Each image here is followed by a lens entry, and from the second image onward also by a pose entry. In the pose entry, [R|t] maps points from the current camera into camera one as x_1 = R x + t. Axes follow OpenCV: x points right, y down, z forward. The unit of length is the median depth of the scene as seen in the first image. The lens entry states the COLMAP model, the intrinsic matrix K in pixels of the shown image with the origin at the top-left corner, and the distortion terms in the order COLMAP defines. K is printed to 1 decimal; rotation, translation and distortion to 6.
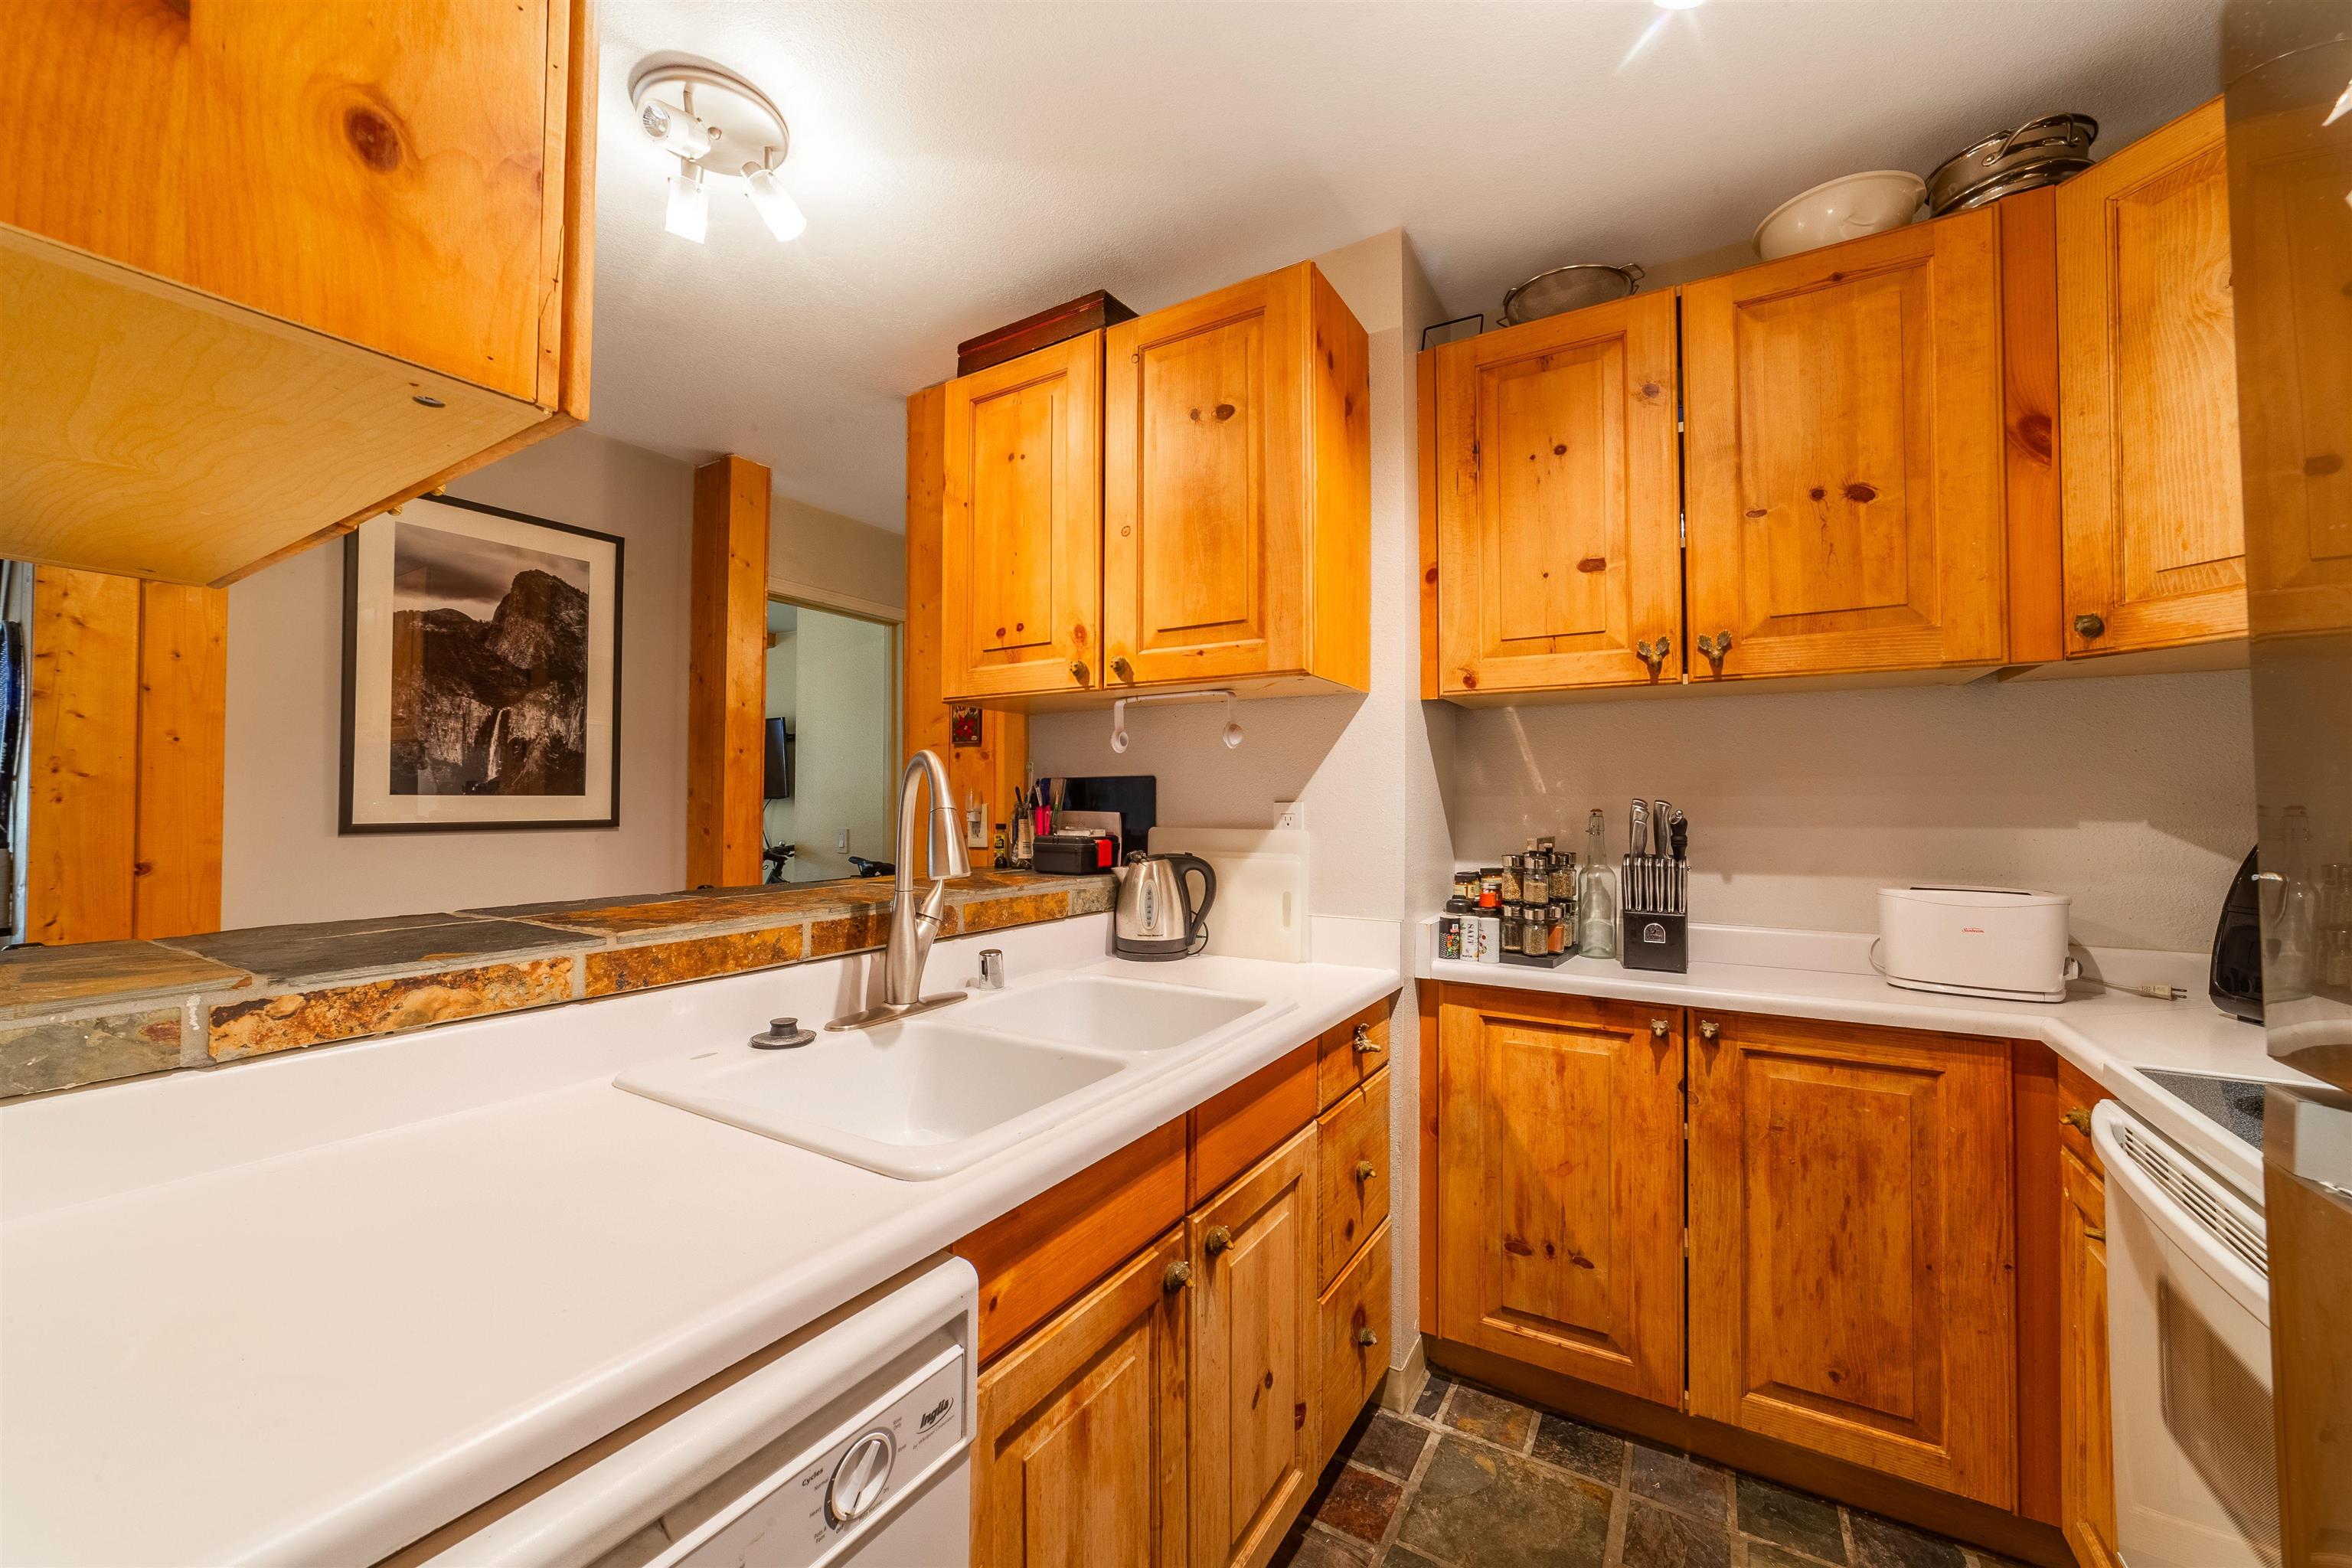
lens RADIAL K [[887.1, 0, 1169.4], [0, 887.1, 784.0], [0, 0, 1]] dist [-0.026373, 0.009725]
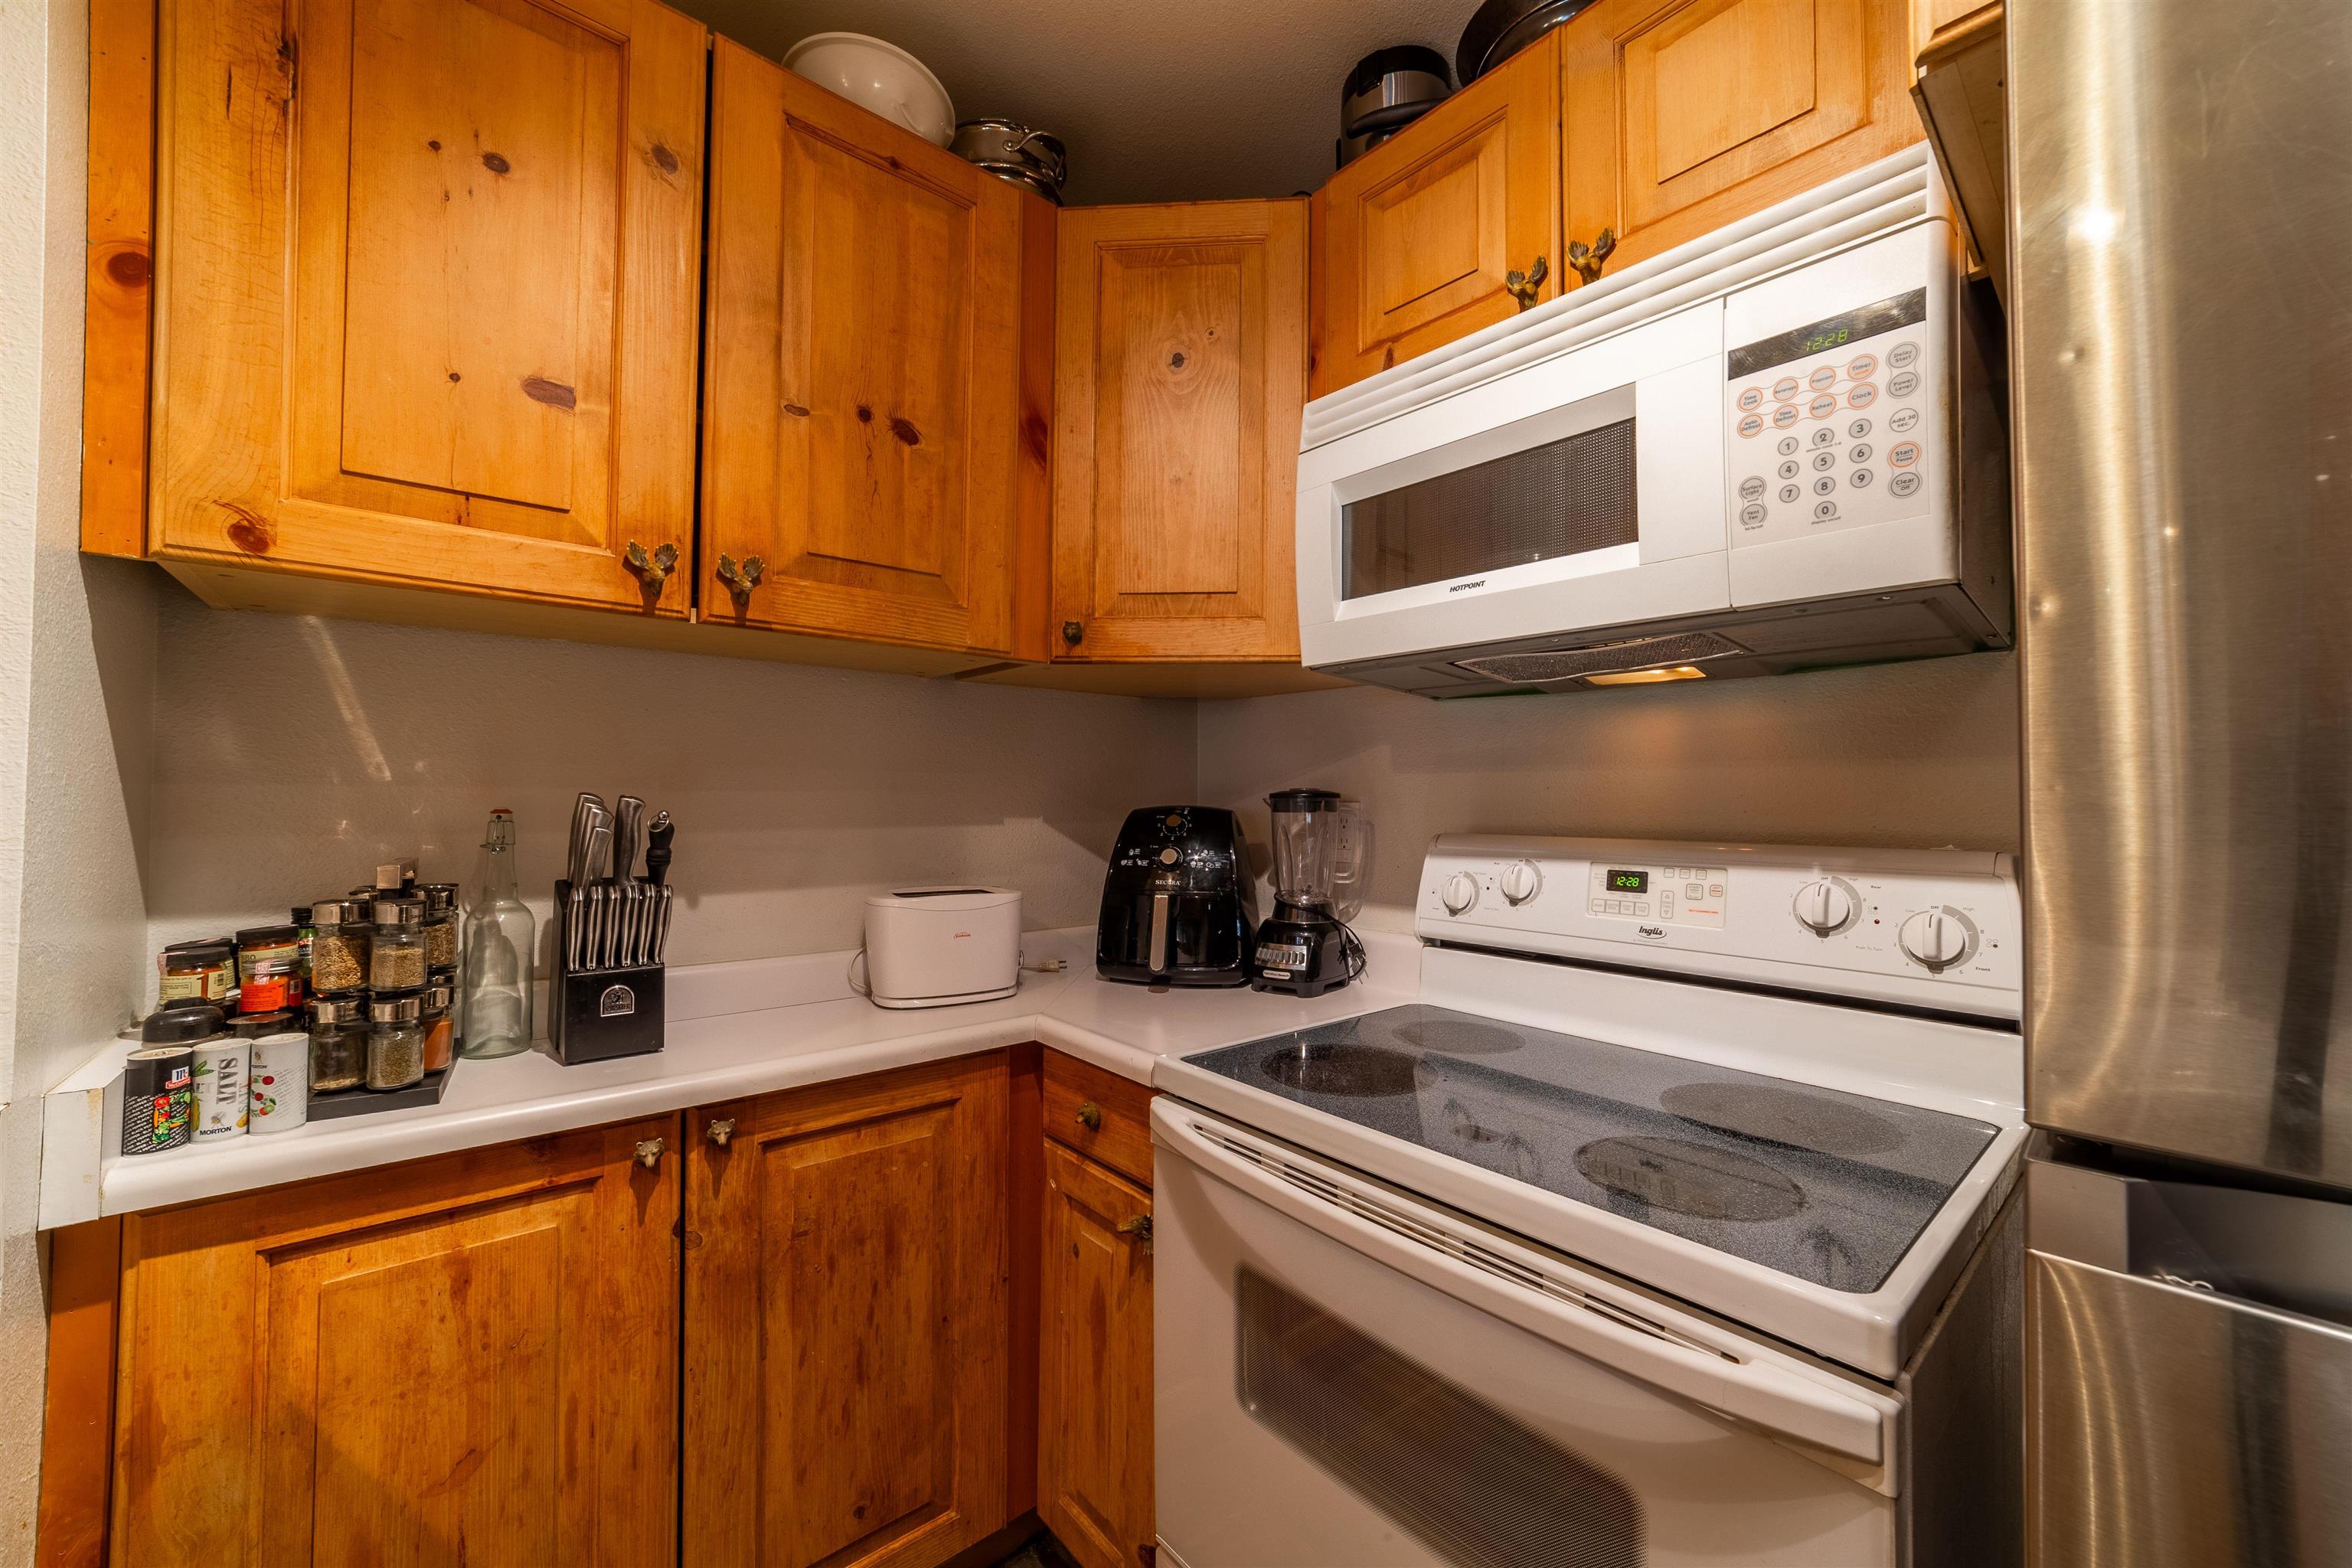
lens RADIAL K [[887.1, 0, 1169.4], [0, 887.1, 784.0], [0, 0, 1]] dist [-0.026373, 0.009725]
pose [[0.312588, 0.017960, 0.949719, 0.066389], [-0.026389, 0.999600, -0.010218, 0.006329], [-0.949522, -0.021868, 0.312937, 0.448992]]
